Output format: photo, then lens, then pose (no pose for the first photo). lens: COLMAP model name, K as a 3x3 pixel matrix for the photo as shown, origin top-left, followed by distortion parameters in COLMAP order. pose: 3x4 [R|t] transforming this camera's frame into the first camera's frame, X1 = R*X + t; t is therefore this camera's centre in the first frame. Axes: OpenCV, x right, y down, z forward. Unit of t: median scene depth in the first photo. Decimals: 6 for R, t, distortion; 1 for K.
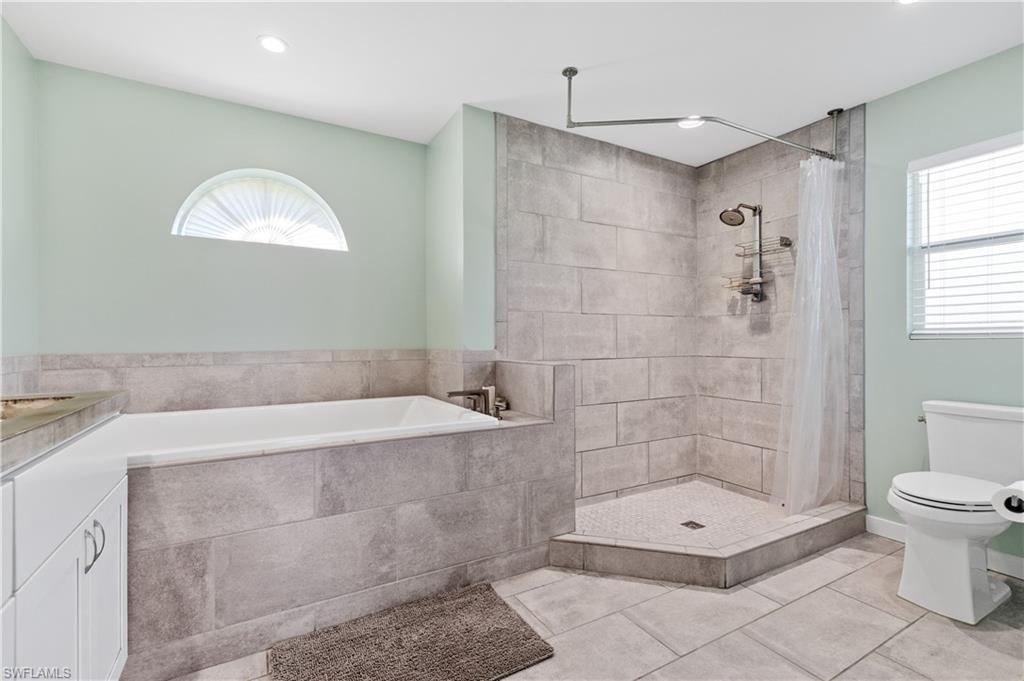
lens RADIAL K [[459.4, 0, 508.5], [0, 459.4, 336.3], [0, 0, 1]] dist [0.001934, 0.000213]
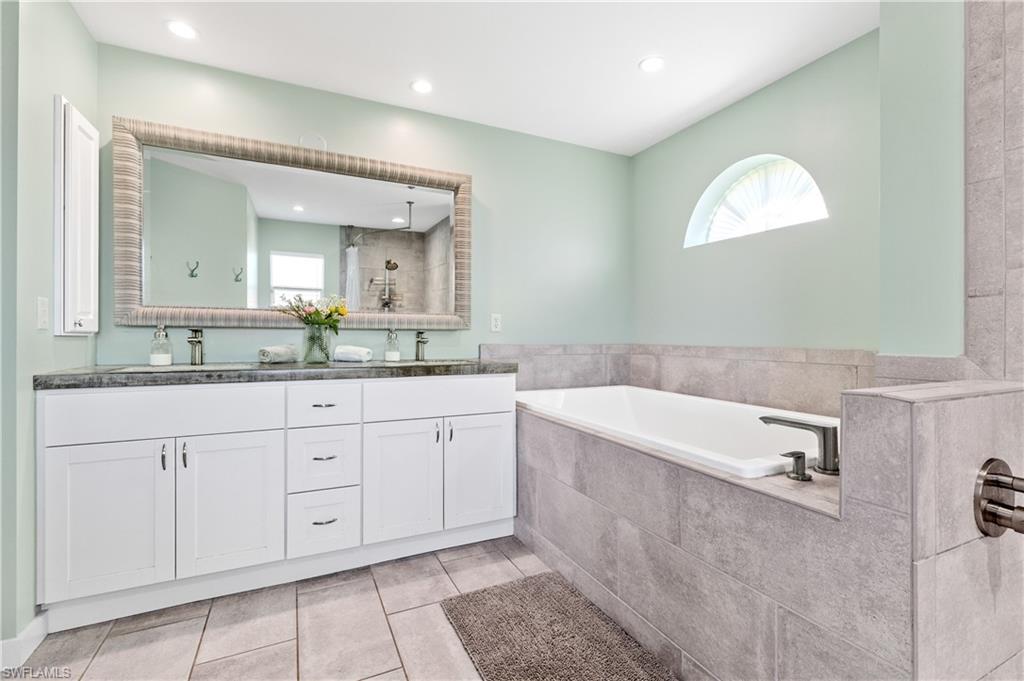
lens RADIAL K [[459.4, 0, 508.5], [0, 459.4, 336.3], [0, 0, 1]] dist [0.001934, 0.000213]
pose [[-0.073078, 0.006329, -0.997306, 0.604687], [0.004037, 0.999974, 0.006050, 0.003693], [0.997318, -0.003584, -0.073101, 0.749888]]
